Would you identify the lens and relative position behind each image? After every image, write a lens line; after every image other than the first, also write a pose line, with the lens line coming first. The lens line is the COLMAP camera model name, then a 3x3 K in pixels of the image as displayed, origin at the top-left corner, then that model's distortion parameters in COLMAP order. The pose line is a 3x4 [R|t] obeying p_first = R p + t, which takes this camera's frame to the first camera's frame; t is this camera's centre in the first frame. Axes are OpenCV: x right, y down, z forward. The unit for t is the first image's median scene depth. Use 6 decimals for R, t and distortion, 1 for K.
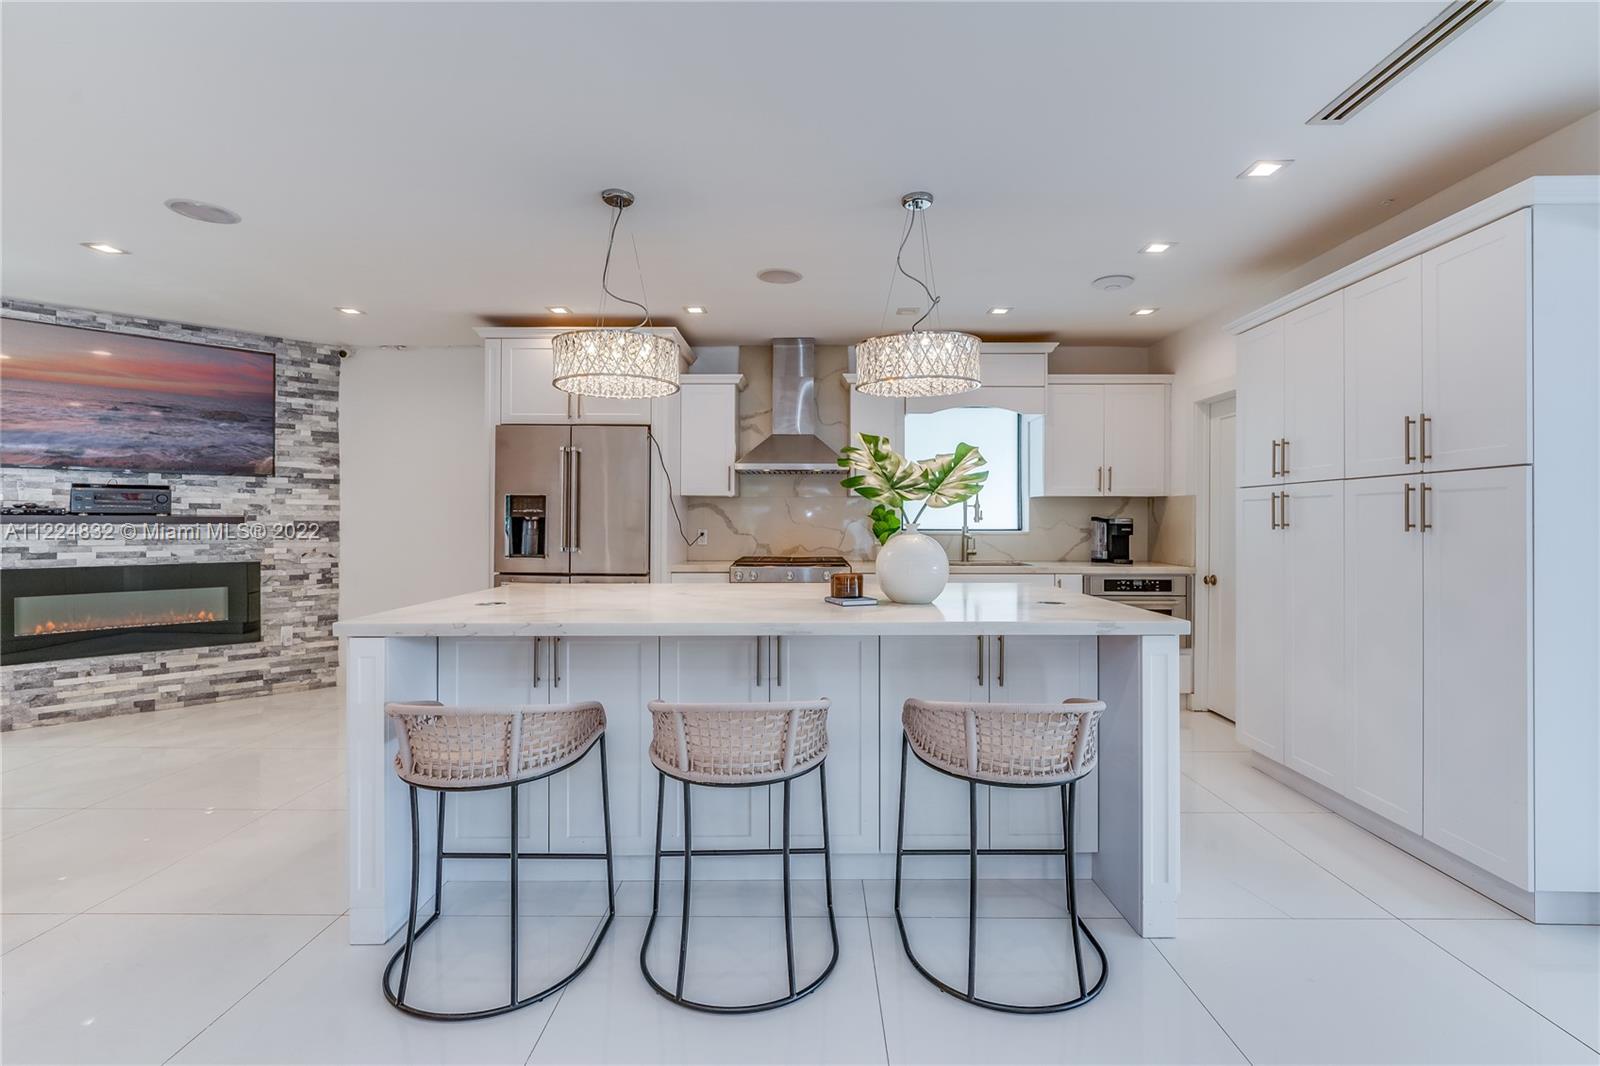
lens RADIAL K [[719.1, 0, 794.5], [0, 719.1, 516.3], [0, 0, 1]] dist [-0.007623, 0.003826]
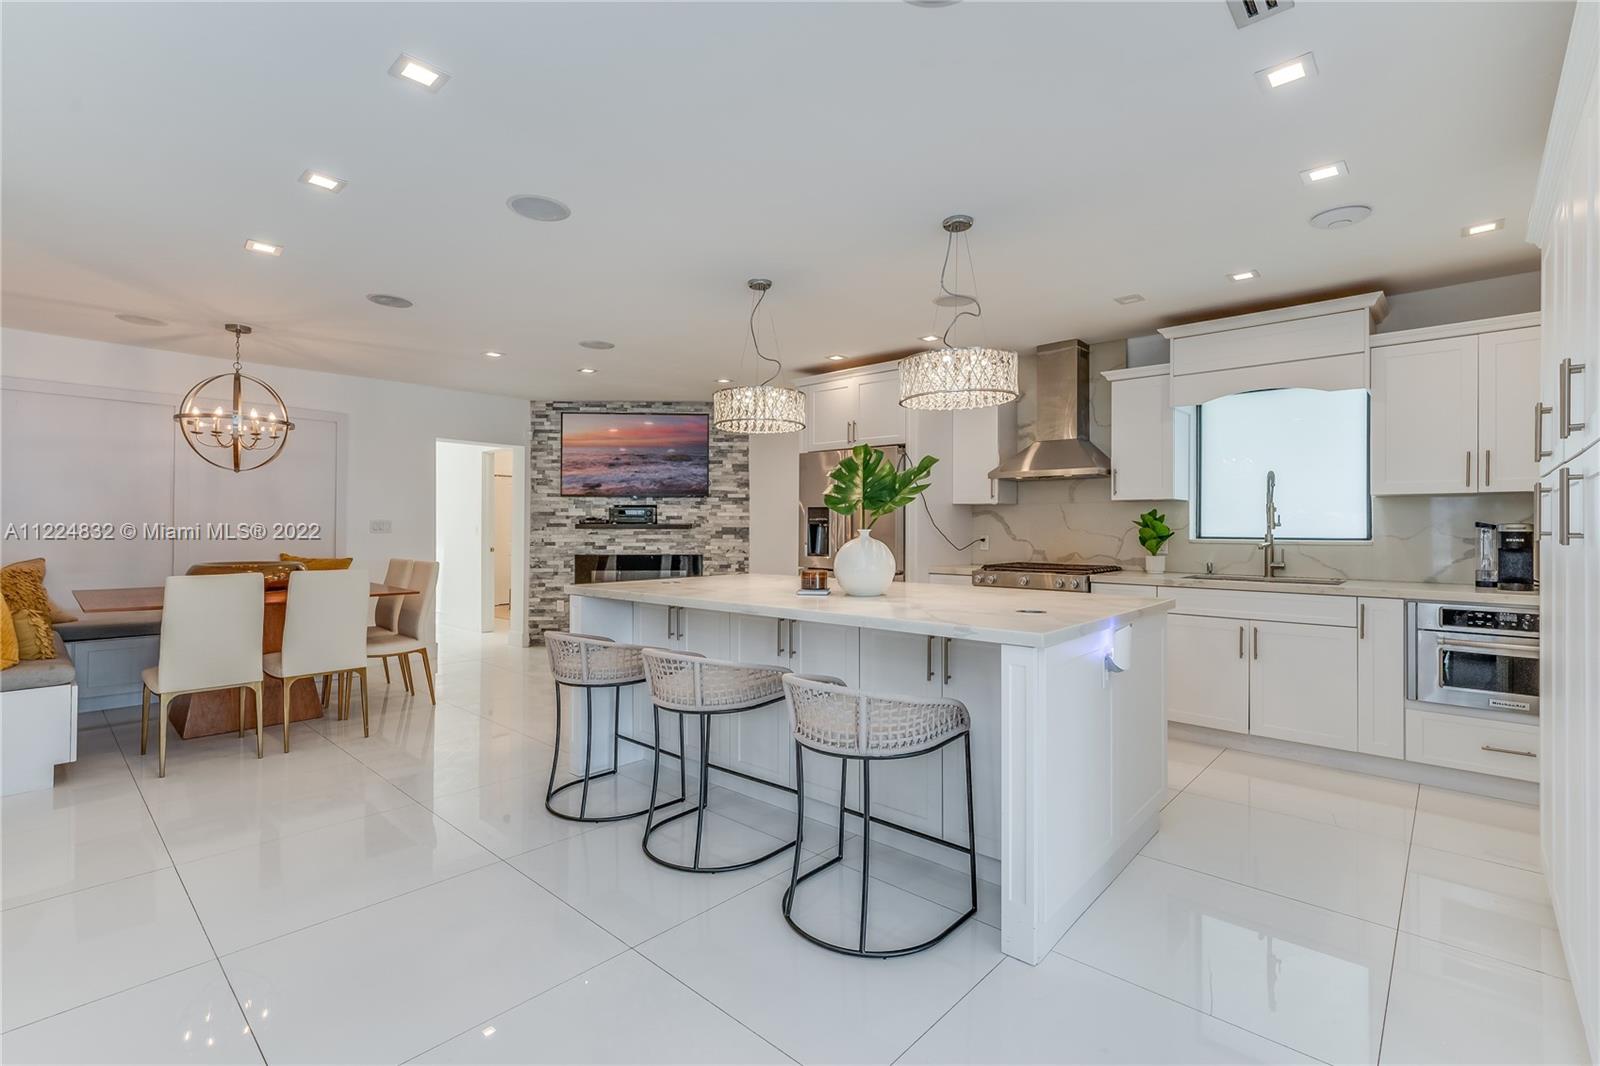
lens RADIAL K [[719.1, 0, 821.9], [0, 719.1, 526.6], [0, 0, 1]] dist [-0.007623, 0.003826]
pose [[0.750838, -0.000371, -0.660486, 0.434136], [0.003530, 0.999988, 0.003452, 0.000772], [0.660477, -0.004924, 0.750831, 0.045810]]
